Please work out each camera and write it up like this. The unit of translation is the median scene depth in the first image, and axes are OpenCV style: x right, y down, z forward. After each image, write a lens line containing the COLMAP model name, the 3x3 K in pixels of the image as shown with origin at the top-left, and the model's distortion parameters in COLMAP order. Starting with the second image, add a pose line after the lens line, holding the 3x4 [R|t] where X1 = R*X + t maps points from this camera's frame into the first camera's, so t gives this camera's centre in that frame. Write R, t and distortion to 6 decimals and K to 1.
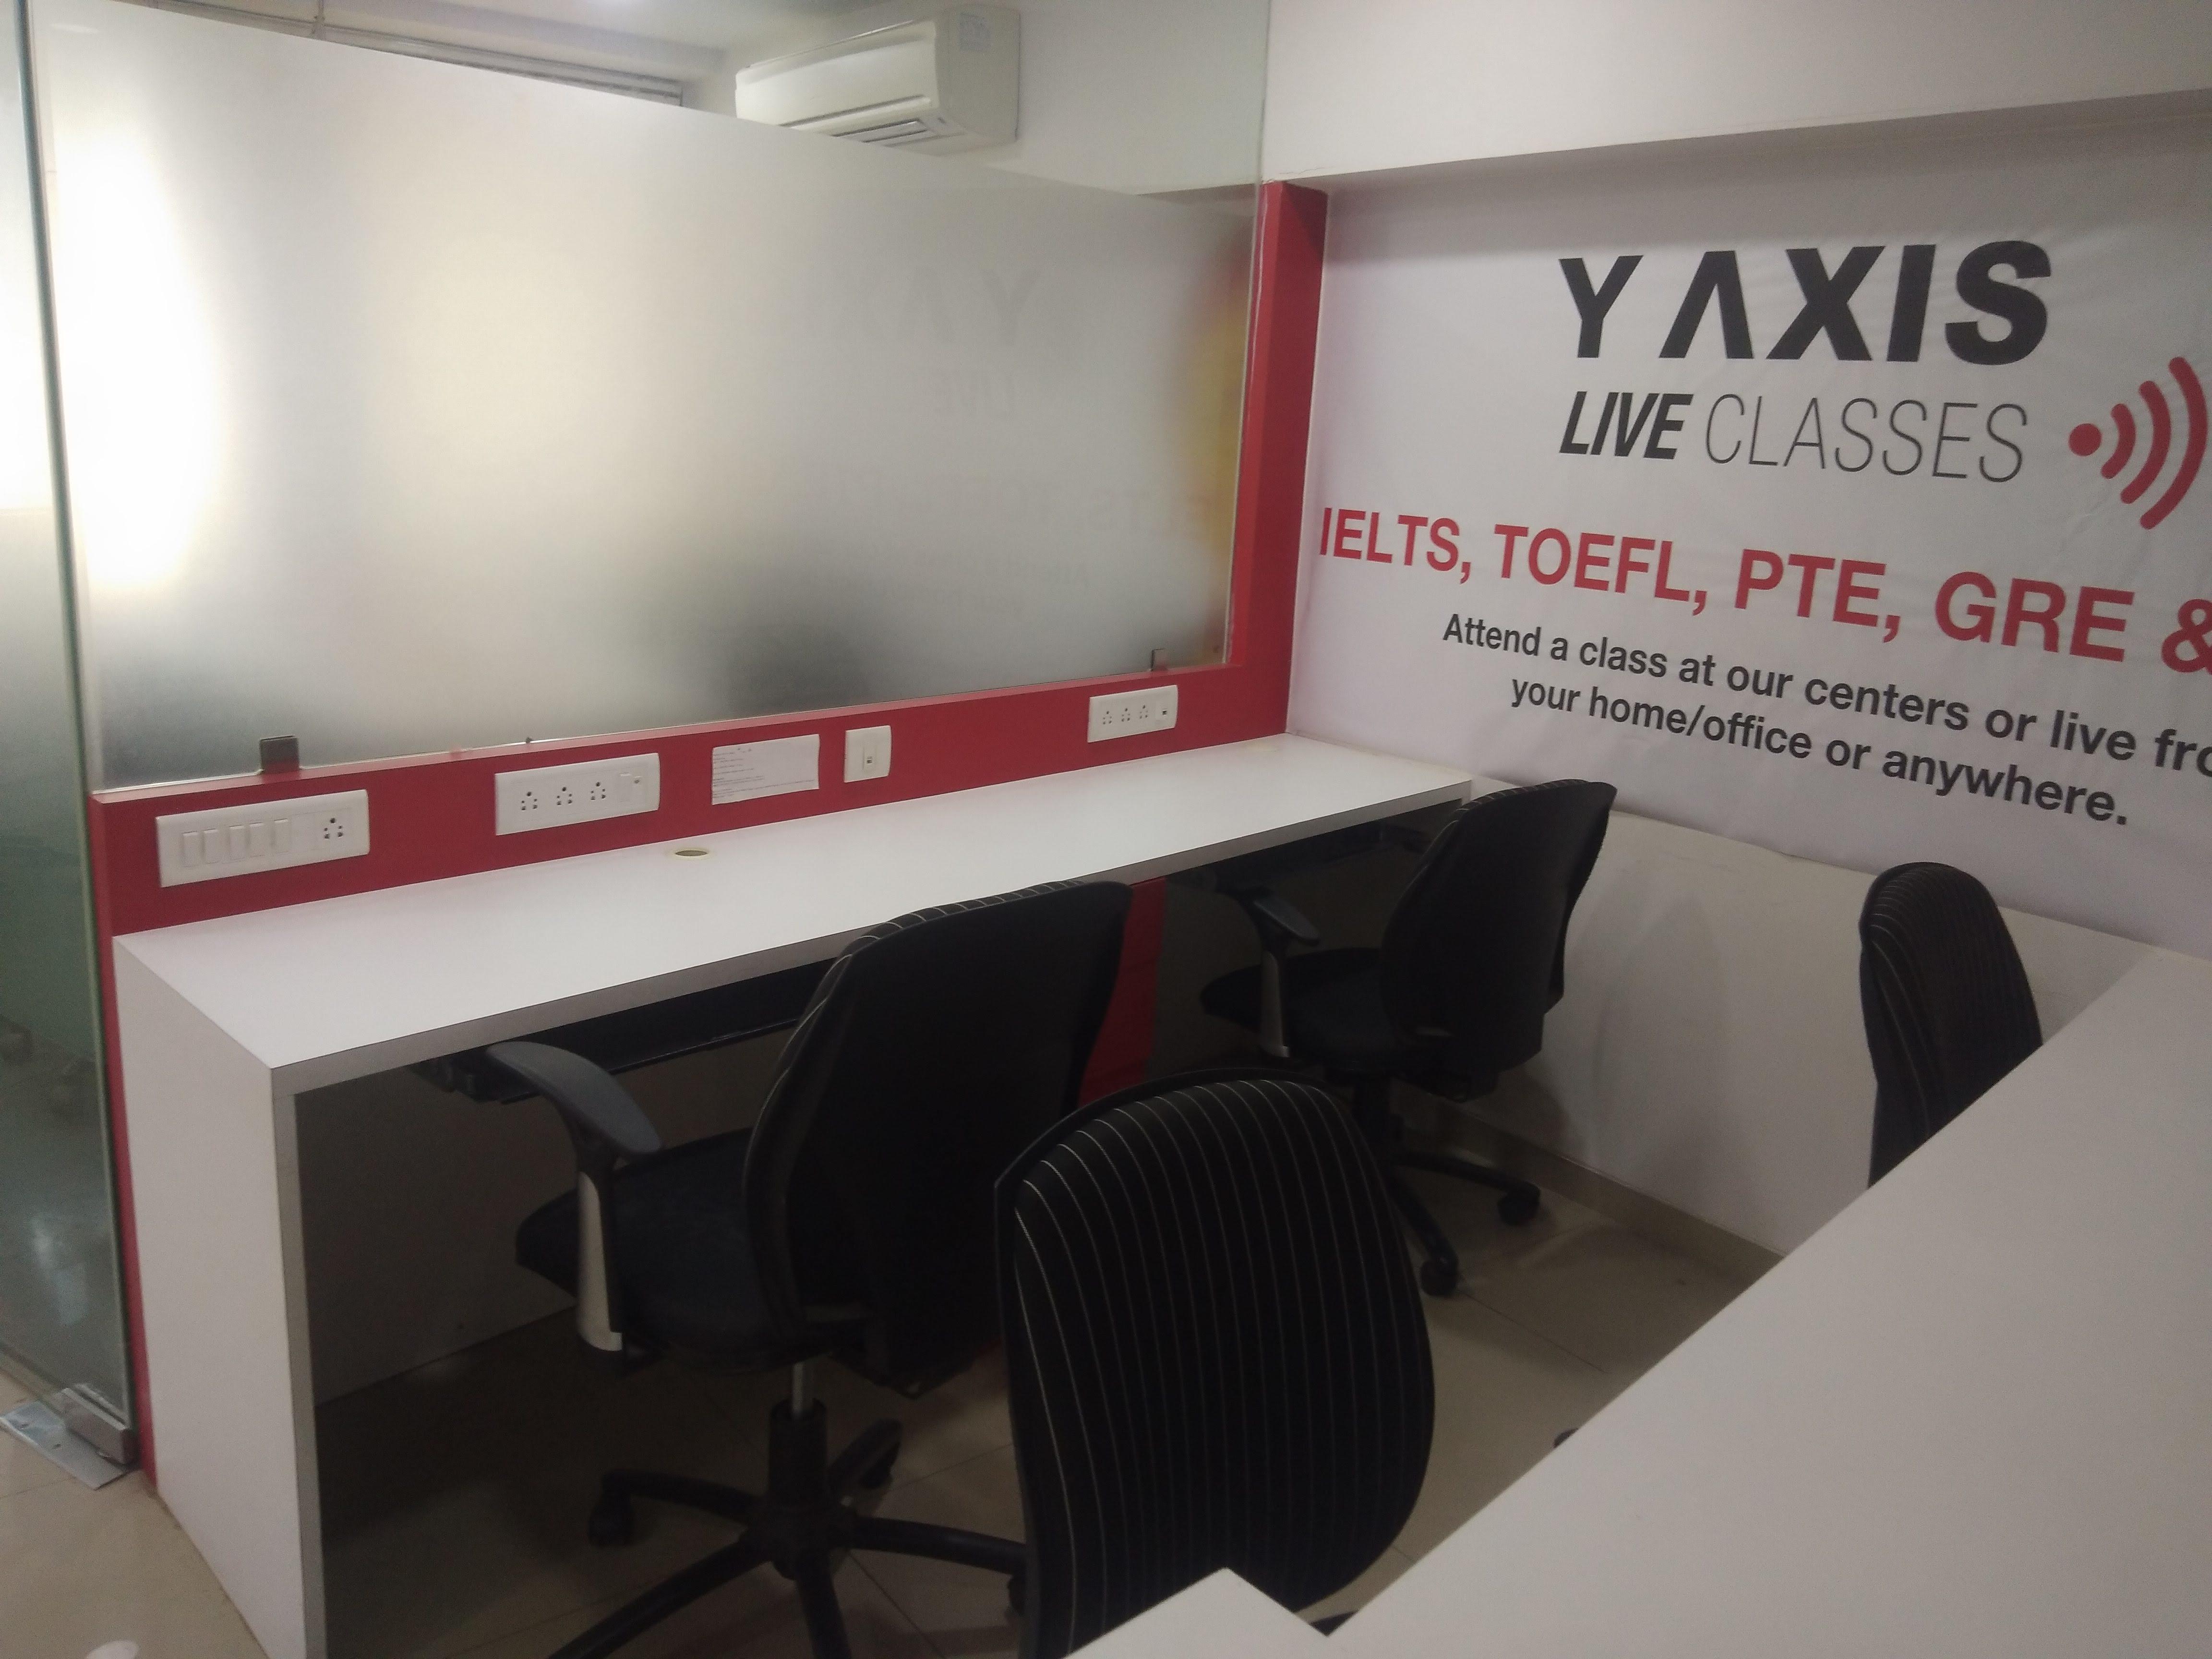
lens RADIAL K [[1551.1, 0, 1091.0], [0, 1551.1, 830.5], [0, 0, 1]] dist [-0.047301, -0.030067]
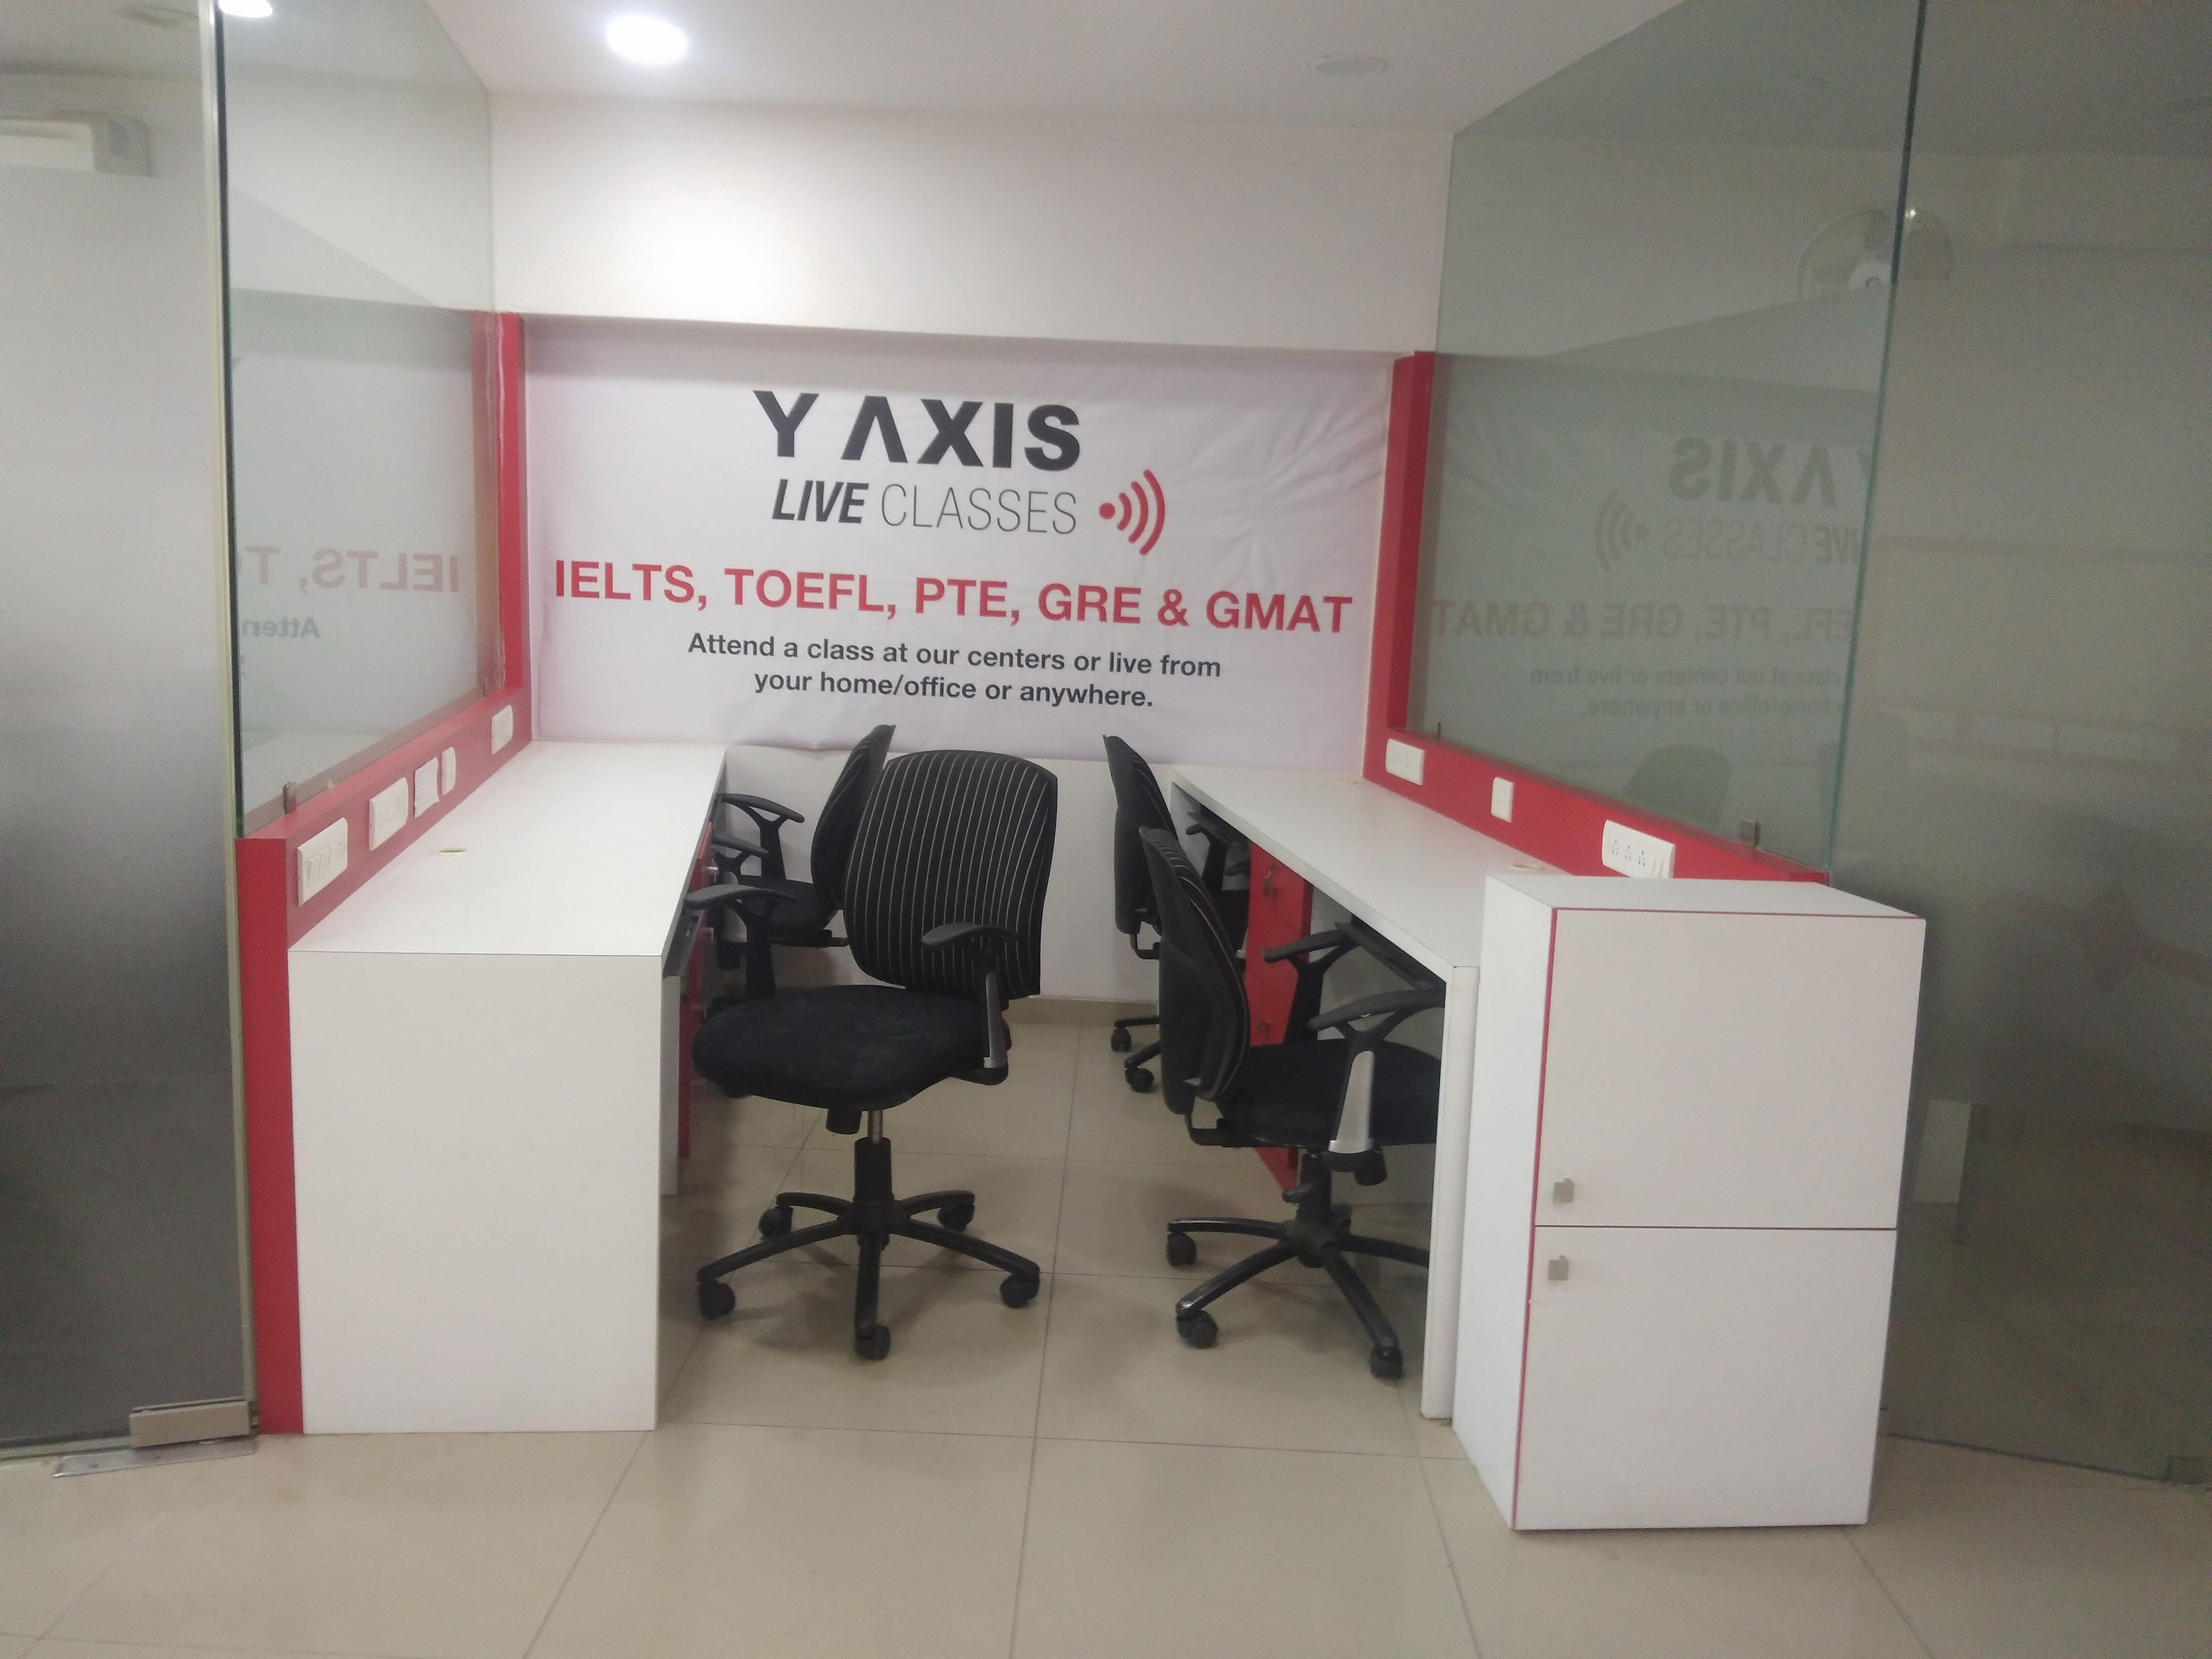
lens RADIAL K [[1705.4, 0, 1096.5], [0, 1705.4, 821.1], [0, 0, 1]] dist [0.007553, -0.024634]
pose [[0.661582, -0.116627, 0.740748, -0.874316], [0.168772, 0.985645, 0.004450, 0.103912], [-0.730634, 0.122073, 0.671768, -0.357714]]
